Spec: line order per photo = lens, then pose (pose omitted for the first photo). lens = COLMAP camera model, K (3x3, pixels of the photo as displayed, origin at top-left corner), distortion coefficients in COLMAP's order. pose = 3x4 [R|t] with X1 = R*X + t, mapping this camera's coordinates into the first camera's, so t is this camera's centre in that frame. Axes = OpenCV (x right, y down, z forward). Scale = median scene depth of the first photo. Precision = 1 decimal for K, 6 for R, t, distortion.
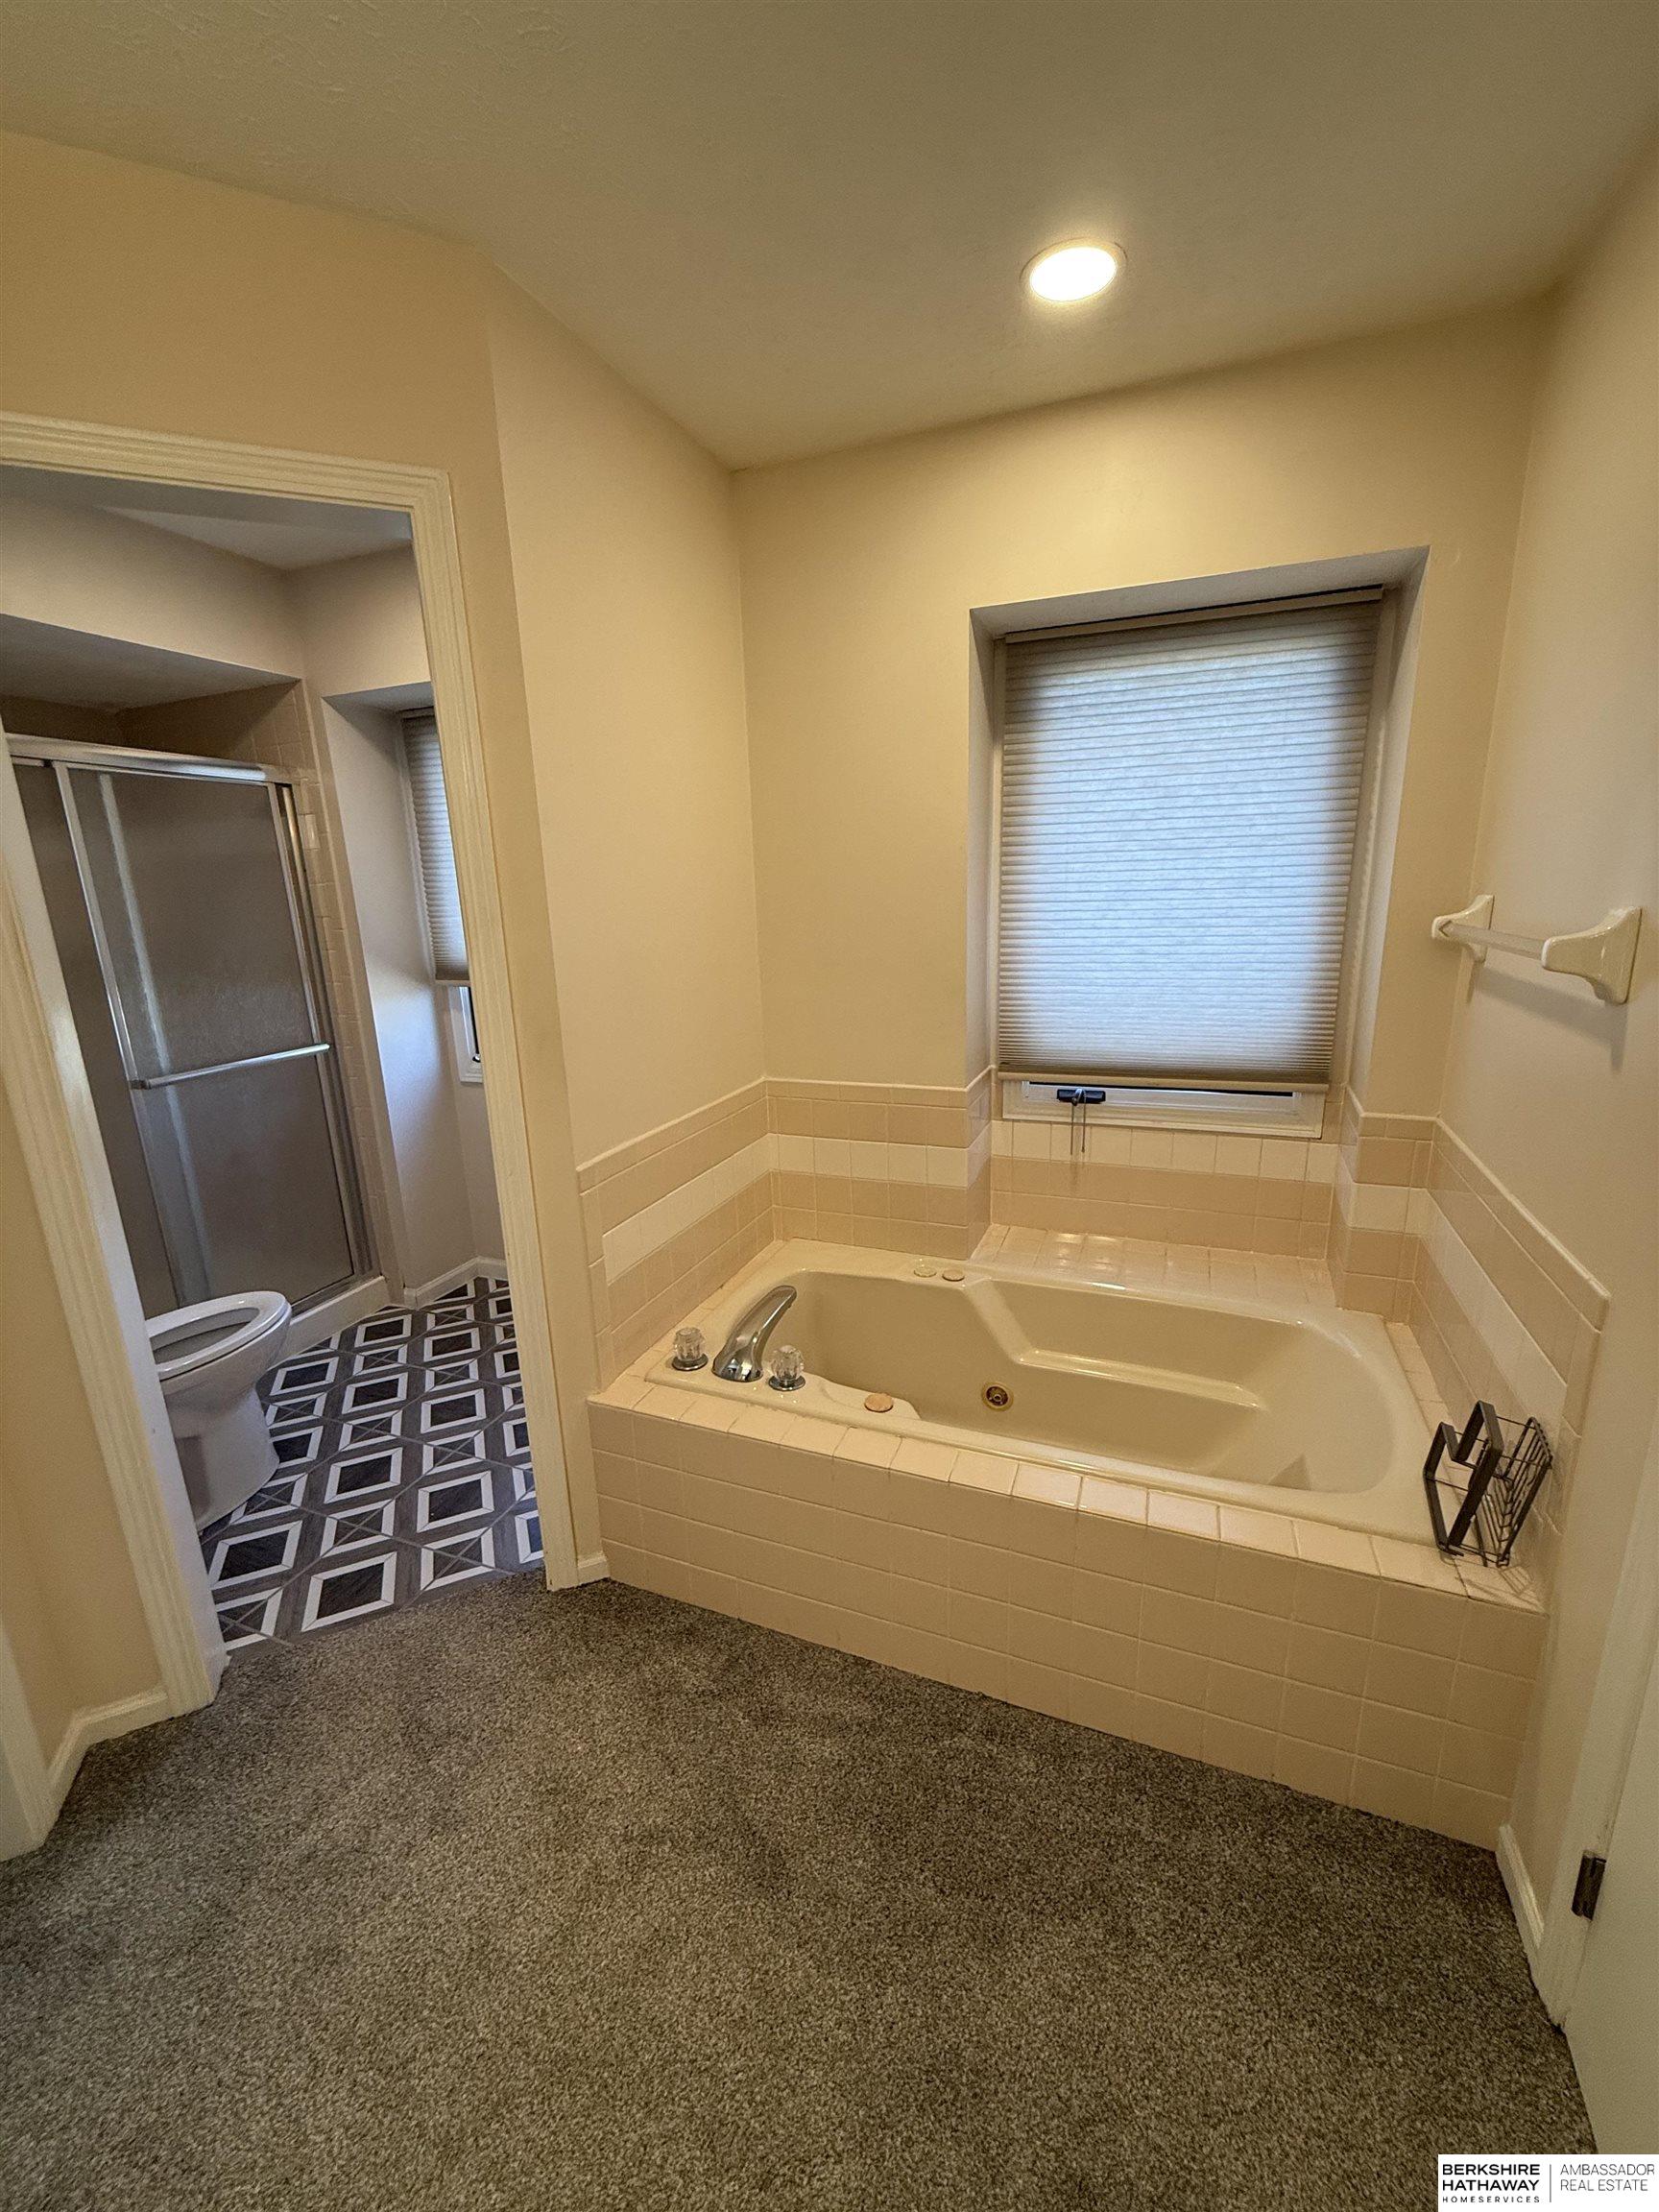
lens RADIAL K [[884.6, 0, 838.0], [0, 884.6, 1108.5], [0, 0, 1]] dist [-0.000005, -0.000721]
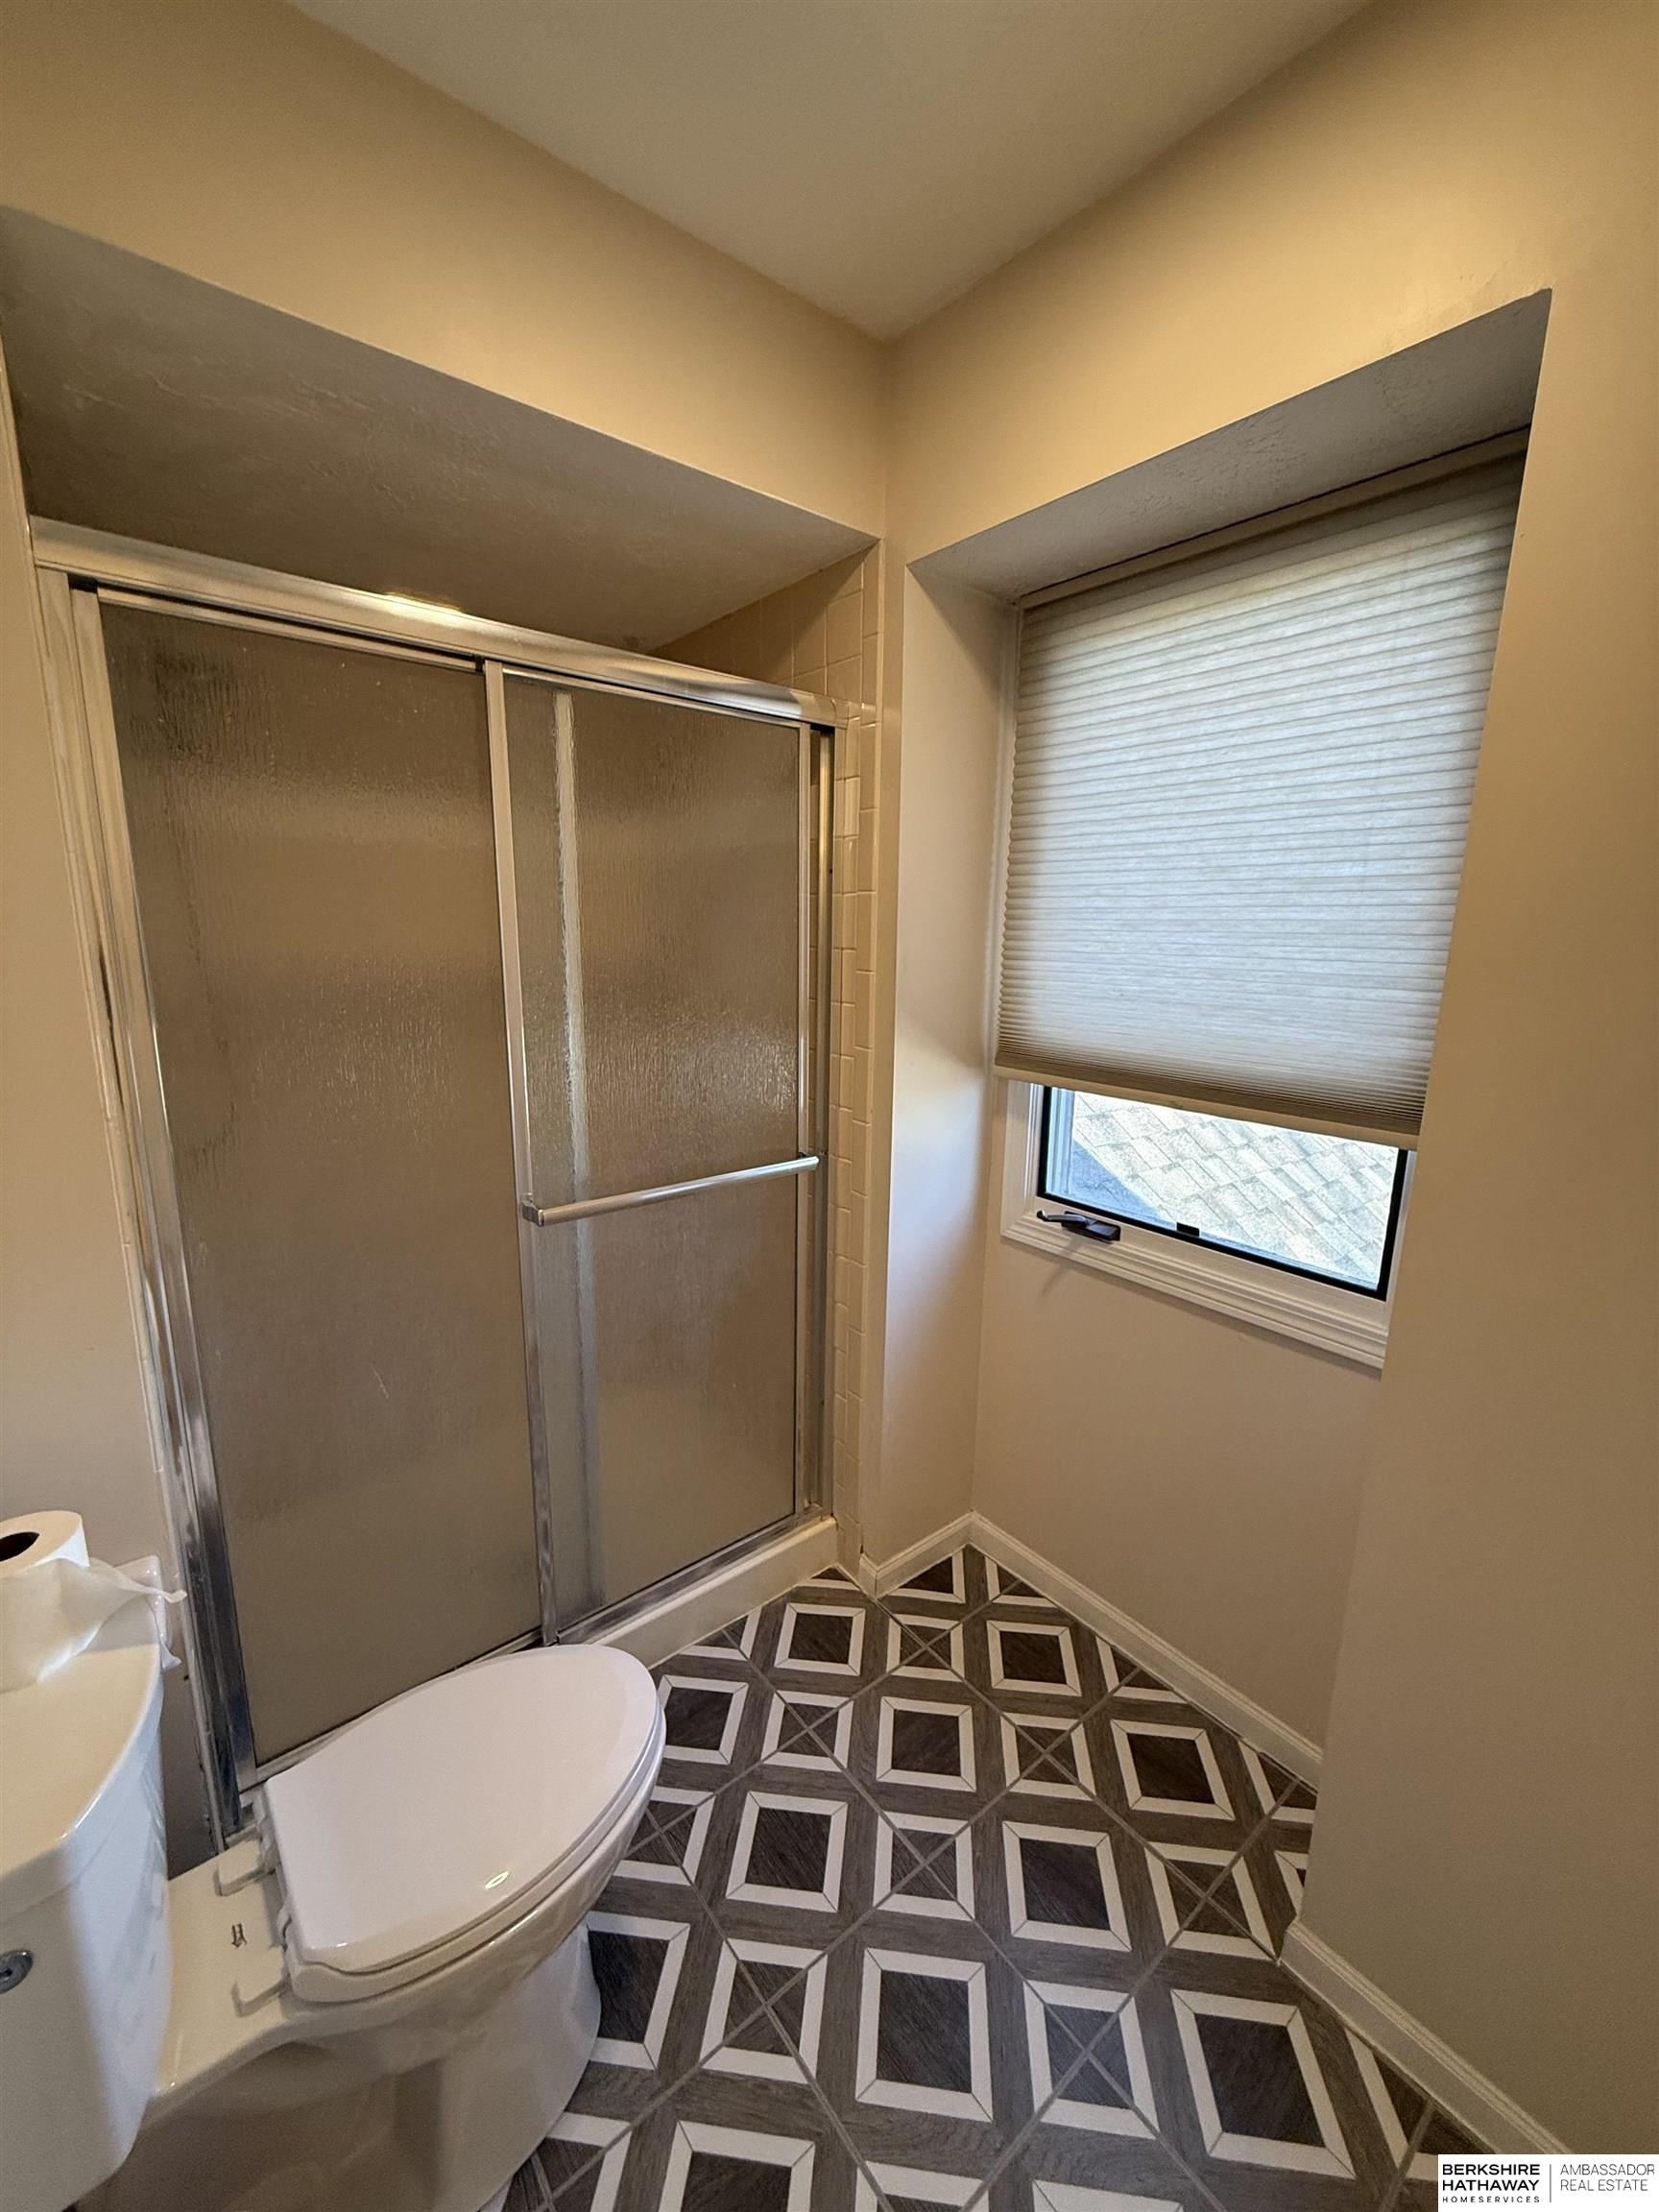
lens RADIAL K [[884.6, 0, 826.4], [0, 884.6, 1104.6], [0, 0, 1]] dist [-0.000005, -0.000721]
pose [[0.863300, 0.141173, -0.484545, -0.282462], [-0.160445, 0.987043, 0.001717, -0.109405], [0.478509, 0.076260, 0.874765, 0.469193]]
